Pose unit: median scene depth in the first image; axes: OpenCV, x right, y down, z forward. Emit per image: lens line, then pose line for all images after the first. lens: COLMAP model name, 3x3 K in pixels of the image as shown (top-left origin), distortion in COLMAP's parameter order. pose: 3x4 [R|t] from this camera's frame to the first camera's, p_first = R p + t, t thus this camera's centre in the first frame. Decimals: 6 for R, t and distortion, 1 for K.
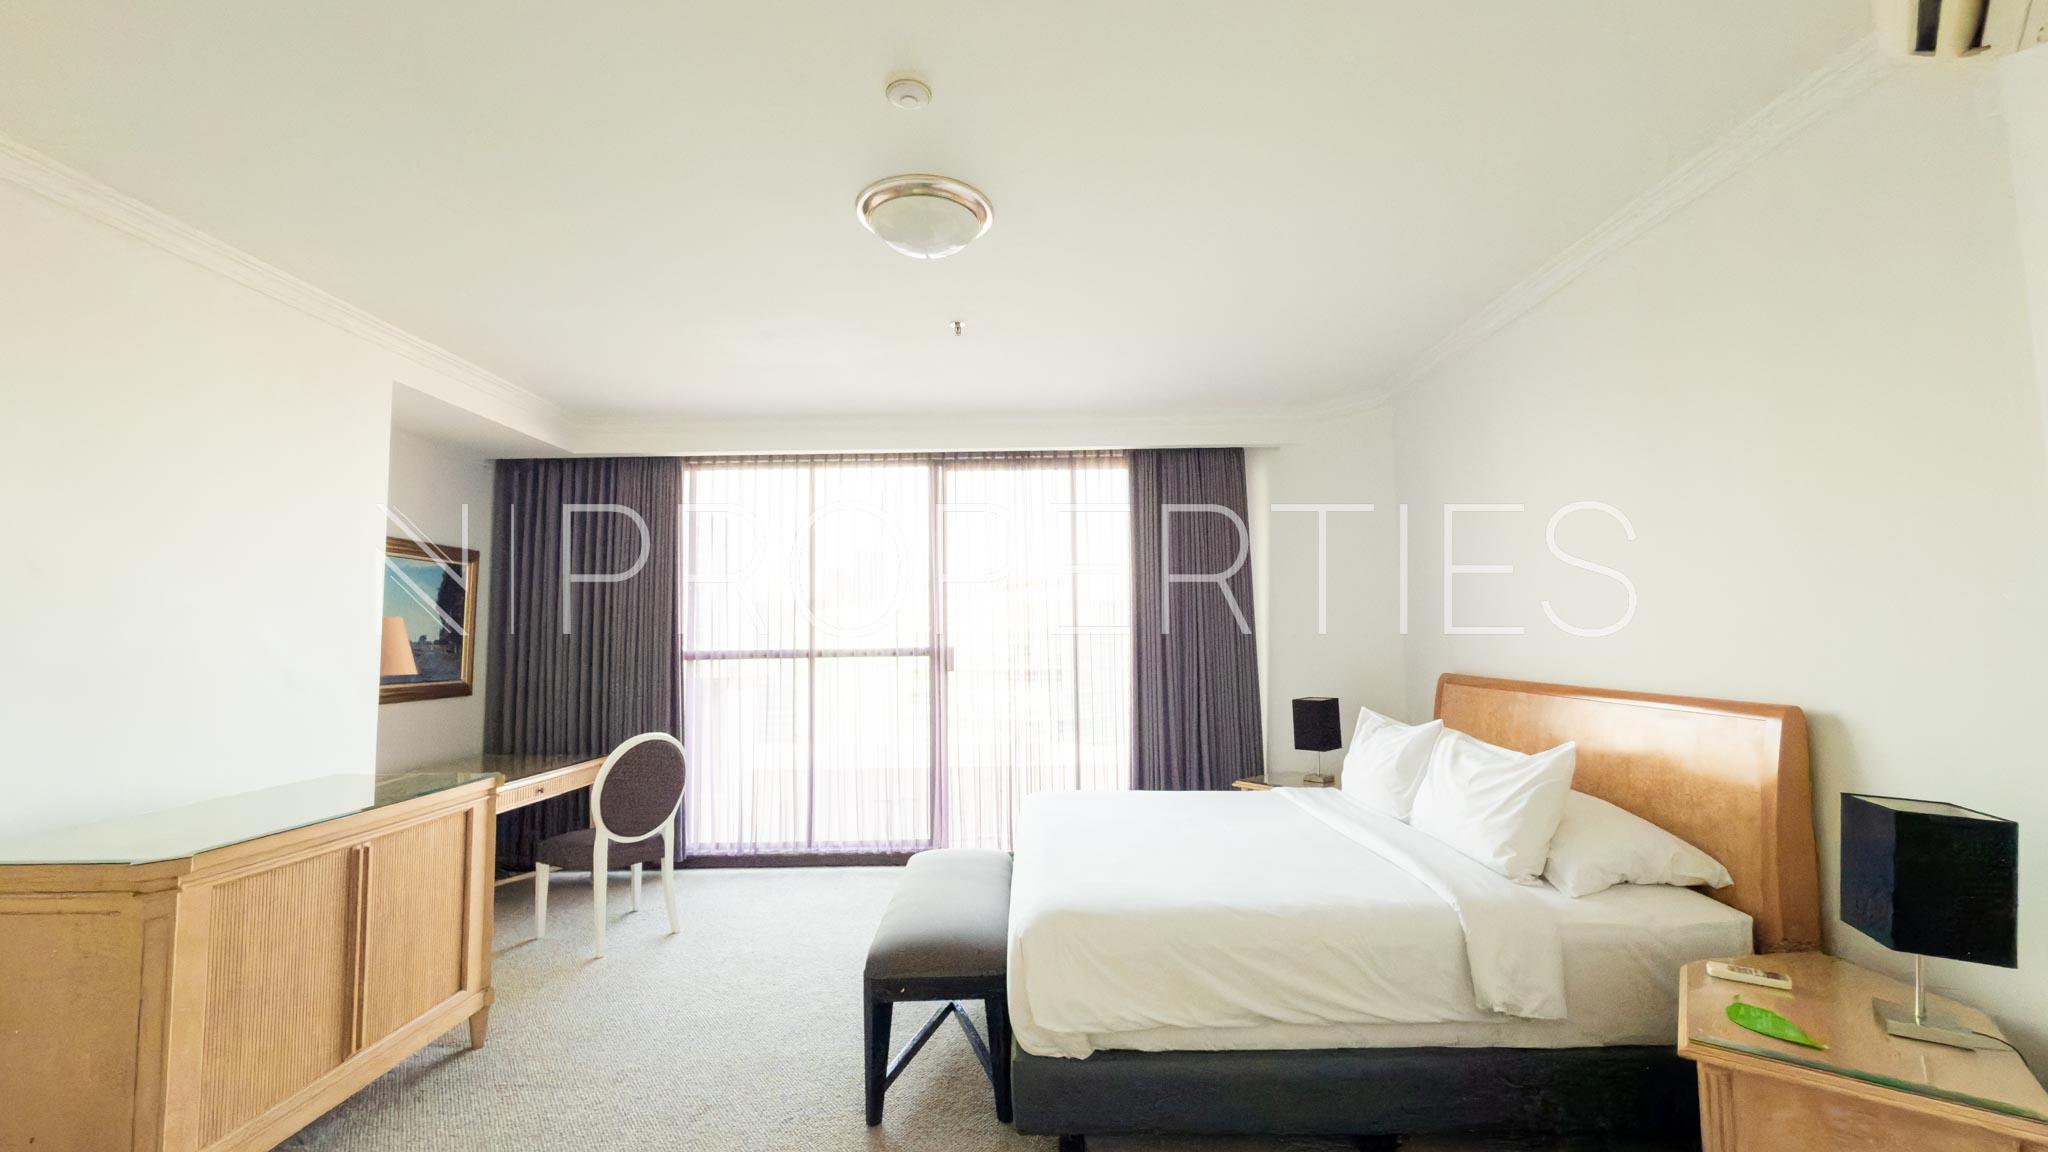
lens RADIAL K [[830.6, 0, 1024.0], [0, 830.6, 576.0], [0, 0, 1]] dist [0.013710, -0.000011]
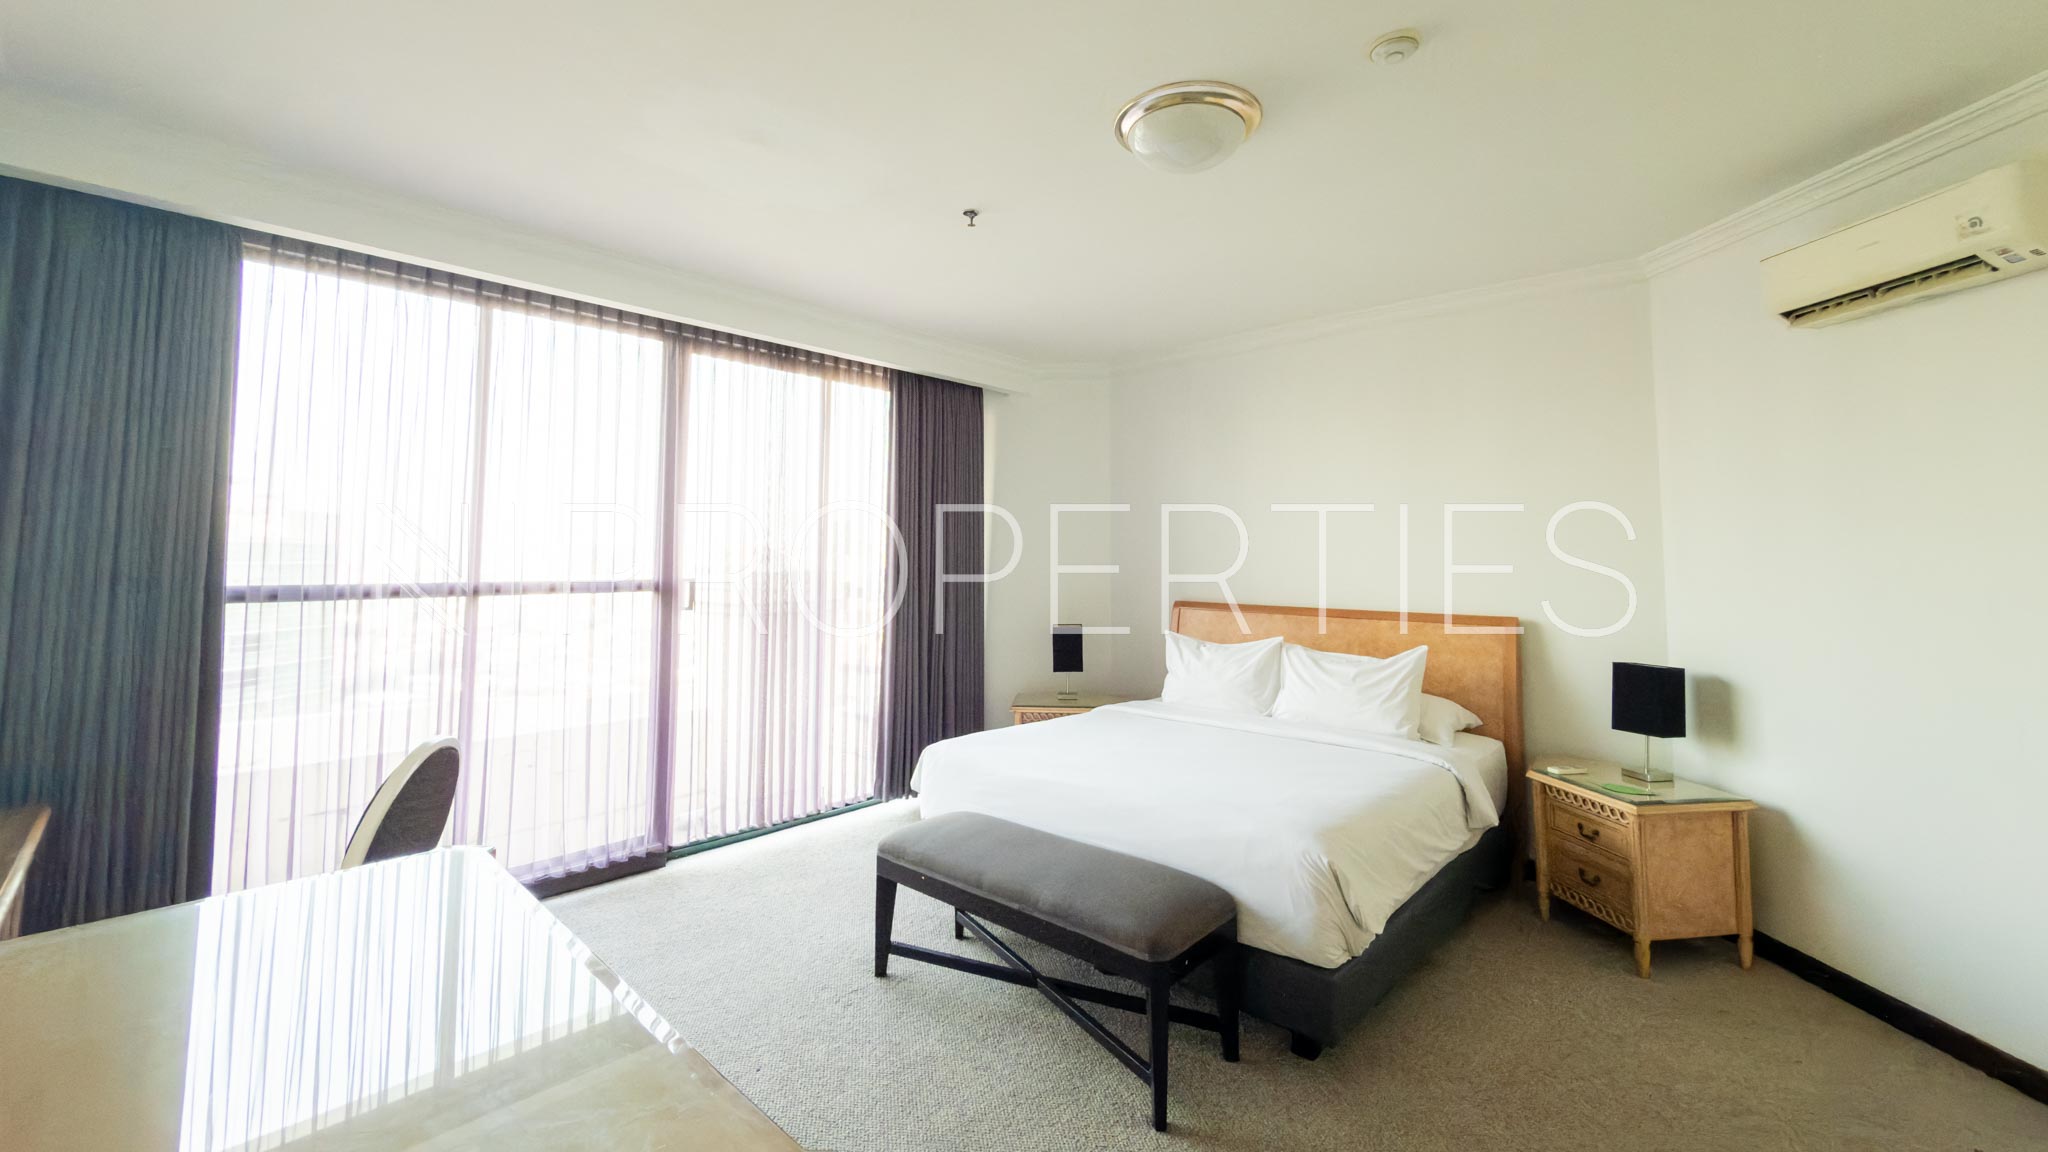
lens RADIAL K [[824.9, 0, 1022.0], [0, 824.9, 537.1], [0, 0, 1]] dist [0.000311, 0.000028]
pose [[0.689869, 0.038892, 0.722889, -0.437944], [-0.065482, 0.997815, 0.008808, 0.018923], [-0.720967, -0.053413, 0.690908, 0.244816]]
